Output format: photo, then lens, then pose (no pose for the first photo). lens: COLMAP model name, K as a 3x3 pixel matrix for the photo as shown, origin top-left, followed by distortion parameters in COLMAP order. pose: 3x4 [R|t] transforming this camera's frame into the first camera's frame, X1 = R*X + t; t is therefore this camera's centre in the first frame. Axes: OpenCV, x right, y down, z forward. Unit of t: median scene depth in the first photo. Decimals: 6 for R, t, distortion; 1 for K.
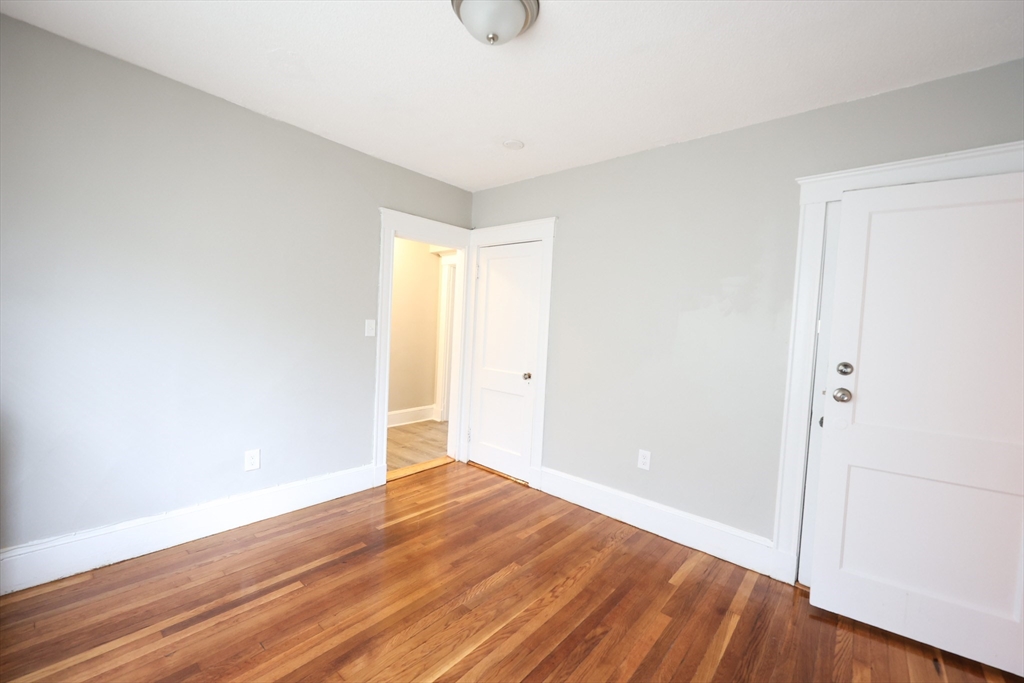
lens RADIAL K [[412.6, 0, 515.4], [0, 412.6, 338.7], [0, 0, 1]] dist [-0.000243, 0.000003]
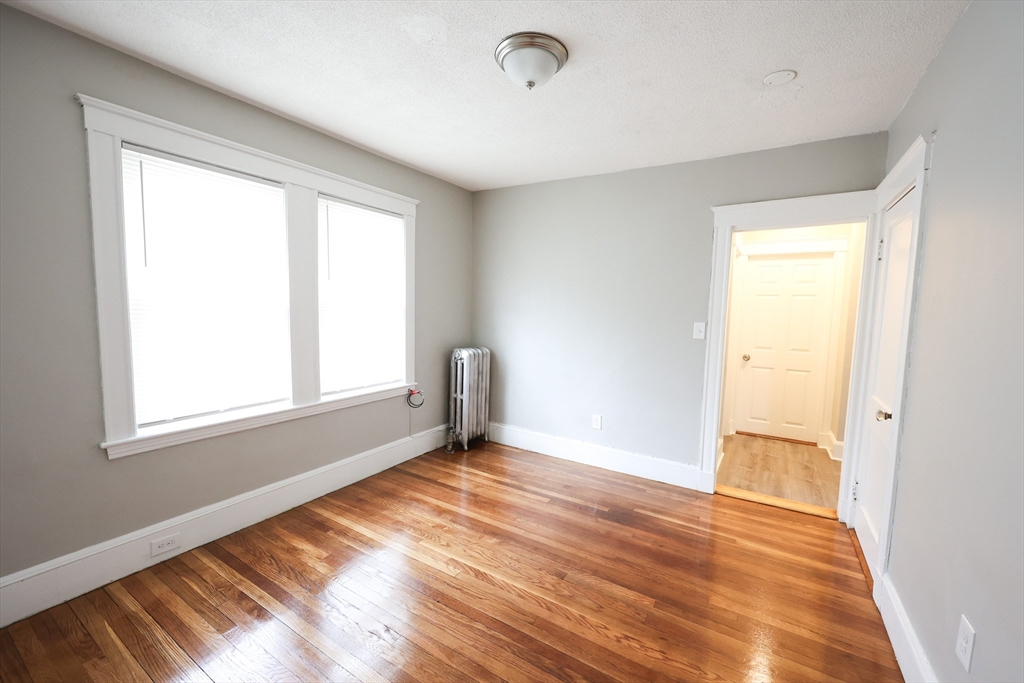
lens RADIAL K [[412.6, 0, 515.4], [0, 412.6, 338.7], [0, 0, 1]] dist [-0.000243, 0.000003]
pose [[0.158278, 0.032258, -0.986868, 0.731532], [-0.050298, 0.998432, 0.024569, -0.010778], [0.986113, 0.045748, 0.159652, 0.509472]]
